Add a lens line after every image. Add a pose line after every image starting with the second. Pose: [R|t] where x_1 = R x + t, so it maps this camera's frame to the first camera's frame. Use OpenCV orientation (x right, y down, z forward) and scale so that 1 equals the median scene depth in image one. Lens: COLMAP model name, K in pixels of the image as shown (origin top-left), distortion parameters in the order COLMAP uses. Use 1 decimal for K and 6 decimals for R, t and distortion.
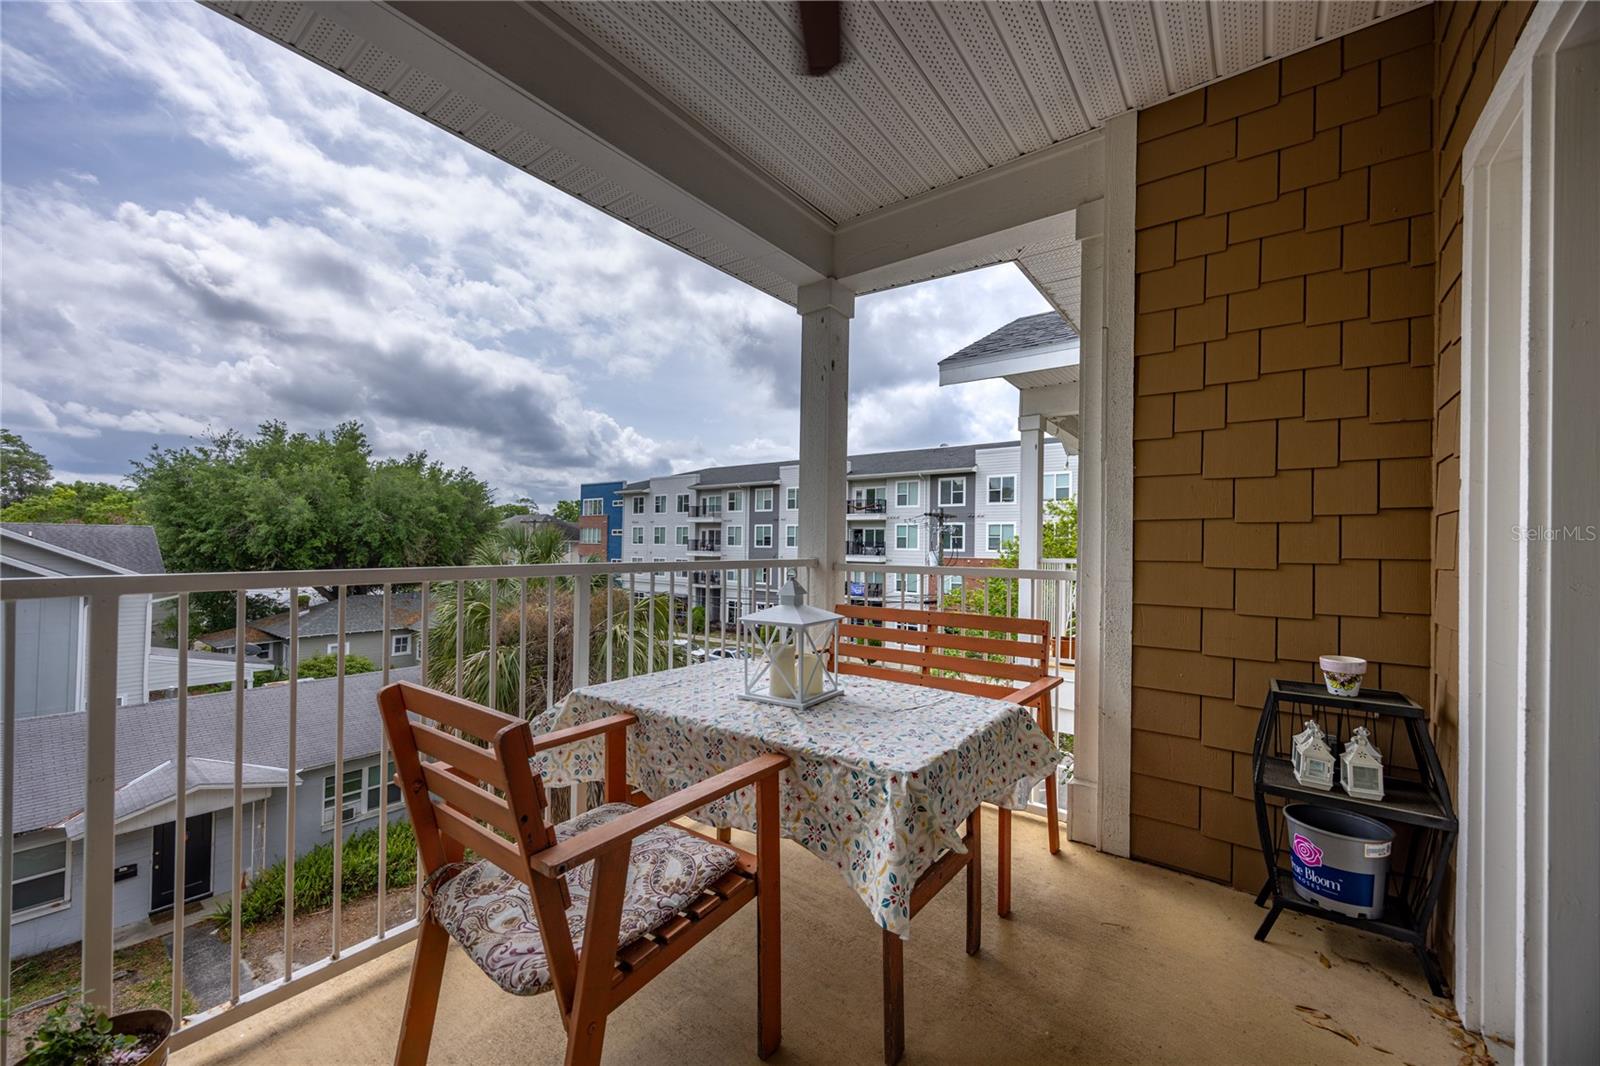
lens RADIAL K [[635.9, 0, 802.0], [0, 635.9, 539.0], [0, 0, 1]] dist [0.001454, 0.000166]
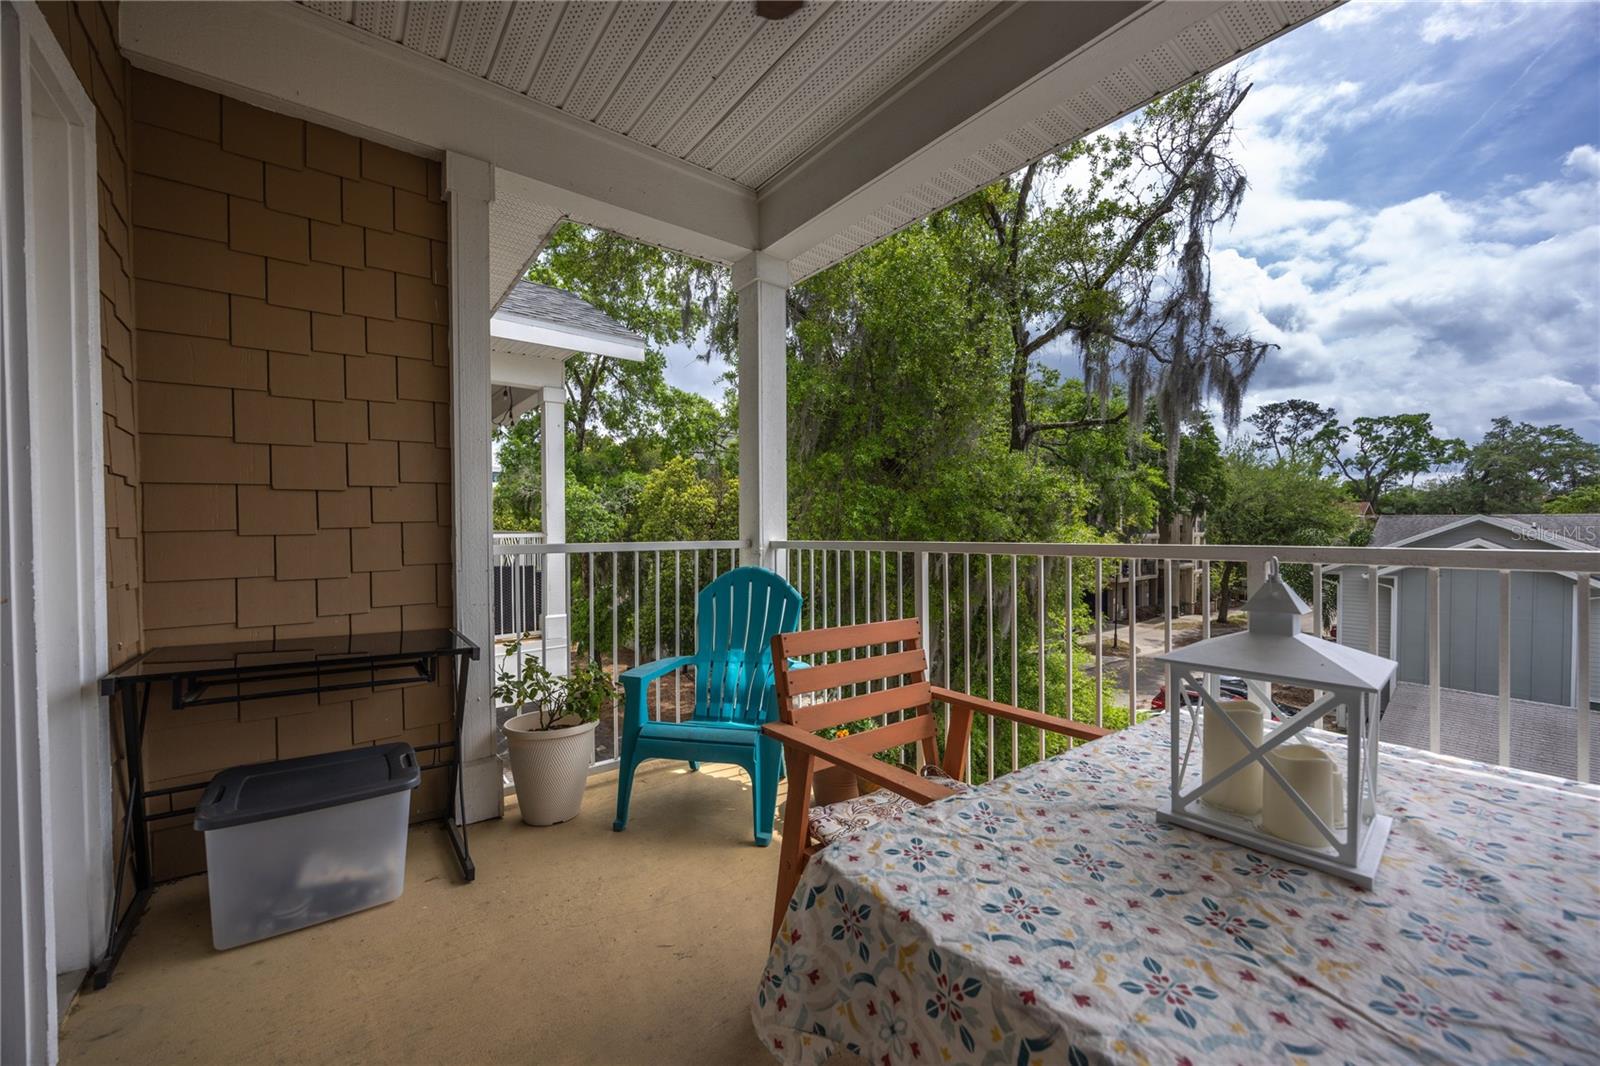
lens RADIAL K [[635.9, 0, 802.0], [0, 635.9, 539.0], [0, 0, 1]] dist [0.001454, 0.000166]
pose [[-0.292701, 0.002427, -0.956201, 0.616280], [0.004613, 0.999989, 0.001126, 0.037403], [0.956193, -0.004082, -0.292709, 0.915746]]
